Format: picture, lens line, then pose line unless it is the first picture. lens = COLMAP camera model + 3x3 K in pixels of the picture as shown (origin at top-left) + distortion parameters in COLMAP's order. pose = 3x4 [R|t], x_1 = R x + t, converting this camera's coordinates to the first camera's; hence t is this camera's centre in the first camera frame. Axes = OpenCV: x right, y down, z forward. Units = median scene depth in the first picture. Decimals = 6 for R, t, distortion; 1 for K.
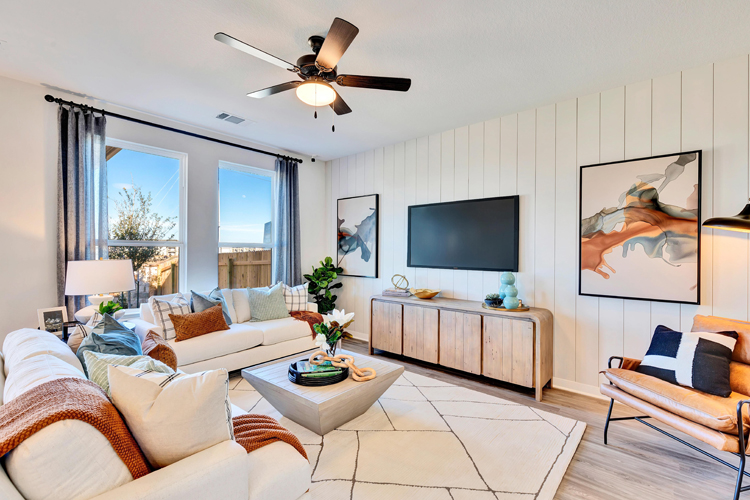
lens RADIAL K [[342.5, 0, 376.6], [0, 342.5, 248.5], [0, 0, 1]] dist [0.004289, 0.000179]
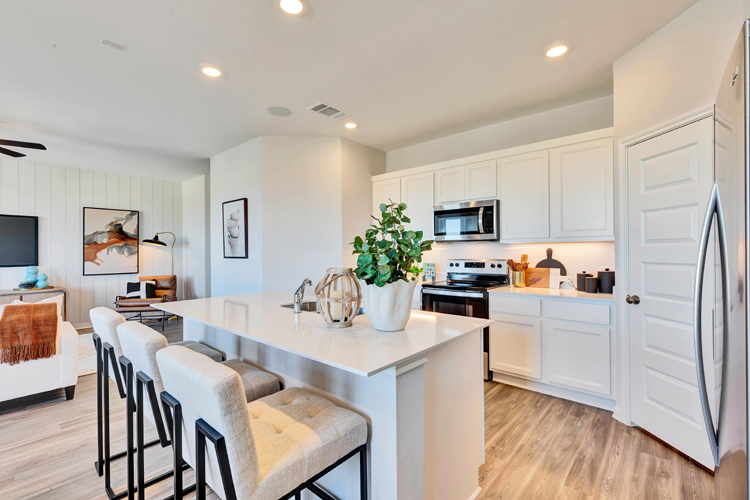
lens RADIAL K [[342.5, 0, 375.7], [0, 342.5, 249.3], [0, 0, 1]] dist [0.004289, 0.000179]
pose [[0.027463, 0.002336, 0.999620, -1.347893], [0.005130, 0.999984, -0.002478, 0.004558], [-0.999610, 0.005196, 0.027451, -0.706739]]
